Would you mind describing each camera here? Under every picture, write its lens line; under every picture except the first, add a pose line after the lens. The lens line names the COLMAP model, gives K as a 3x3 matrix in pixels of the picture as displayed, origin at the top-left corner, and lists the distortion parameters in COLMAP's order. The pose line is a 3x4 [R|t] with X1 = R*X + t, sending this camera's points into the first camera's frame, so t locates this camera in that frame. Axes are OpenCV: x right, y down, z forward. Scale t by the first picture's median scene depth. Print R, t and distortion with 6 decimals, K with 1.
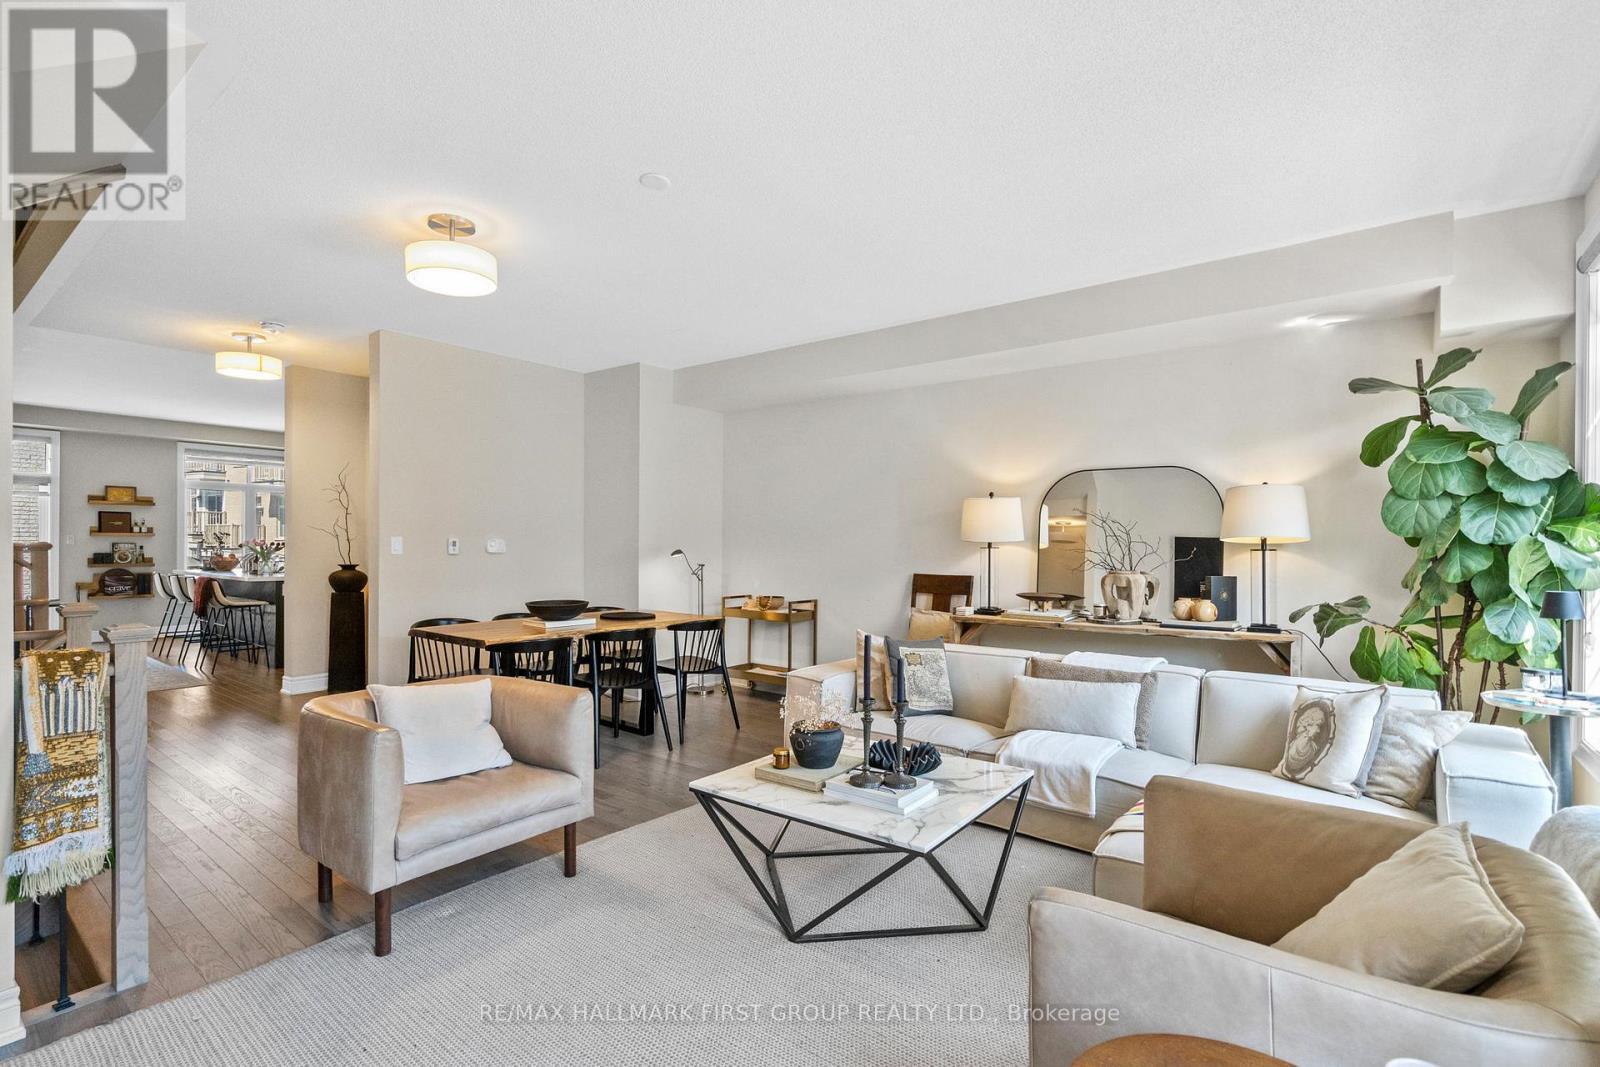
lens RADIAL K [[746.8, 0, 788.2], [0, 746.8, 543.7], [0, 0, 1]] dist [0.009111, 0.000663]
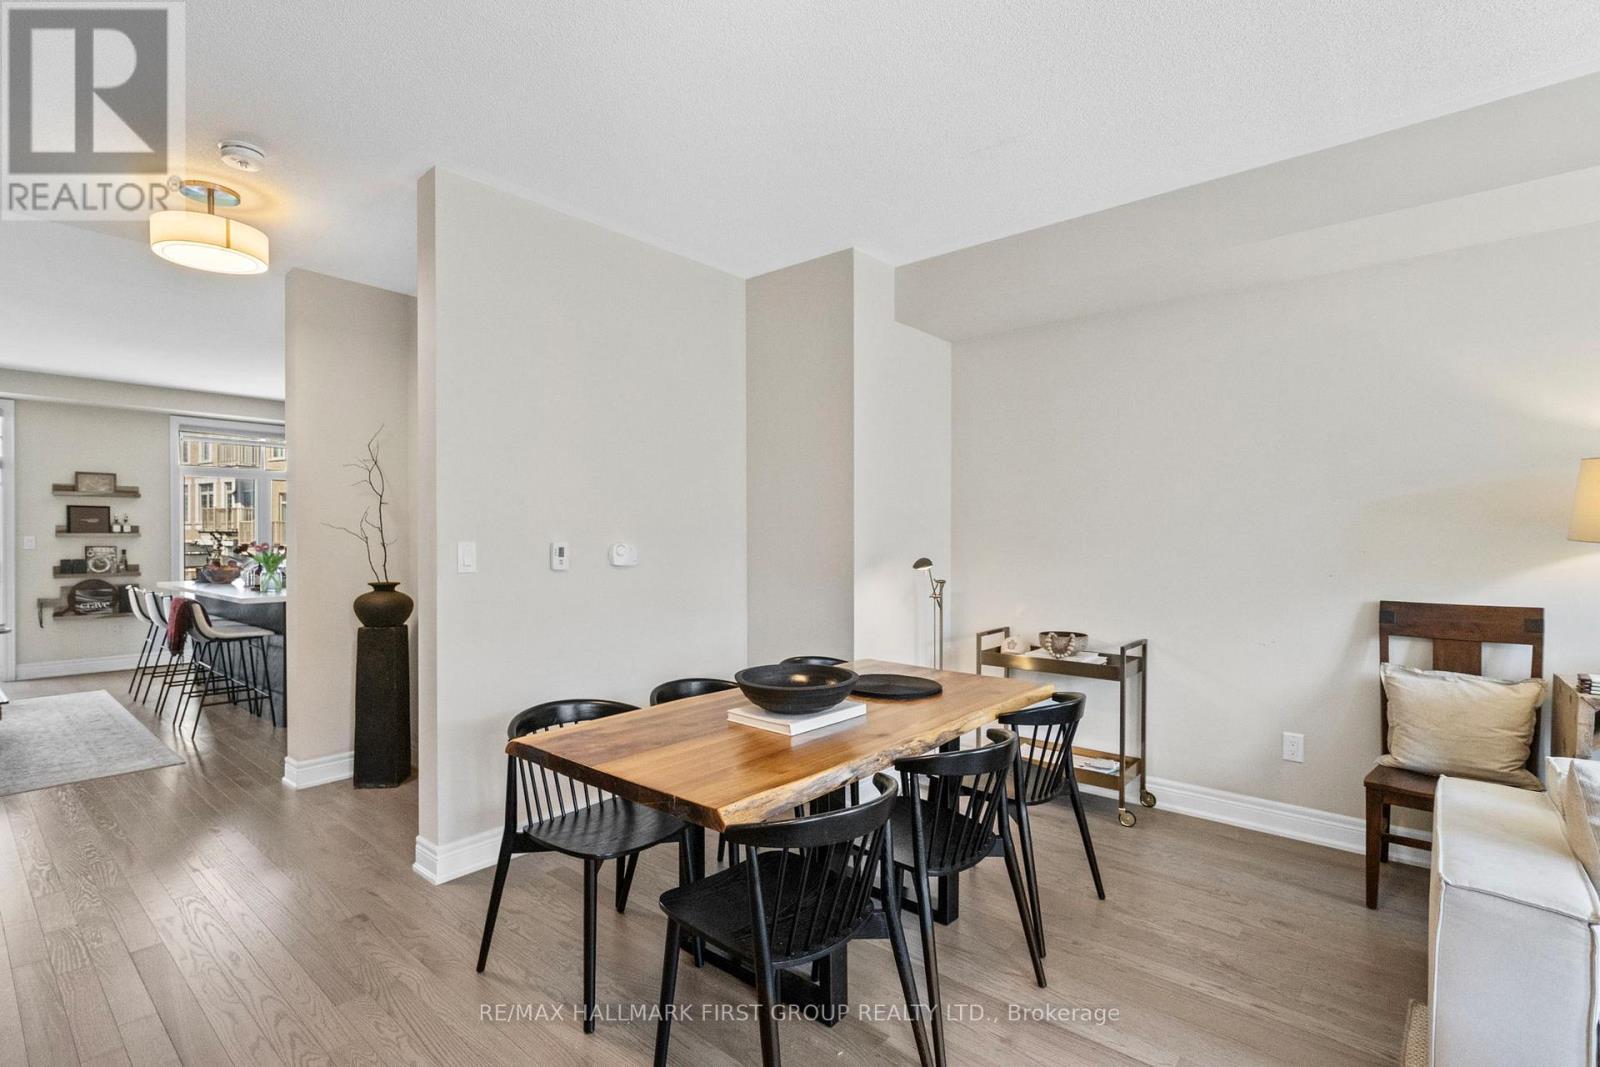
lens RADIAL K [[746.8, 0, 791.0], [0, 746.8, 538.6], [0, 0, 1]] dist [0.009111, 0.000663]
pose [[0.999366, -0.006846, -0.034953, -0.179992], [0.006977, 0.999969, 0.003618, -0.008140], [0.034927, -0.003859, 0.999382, 0.309290]]
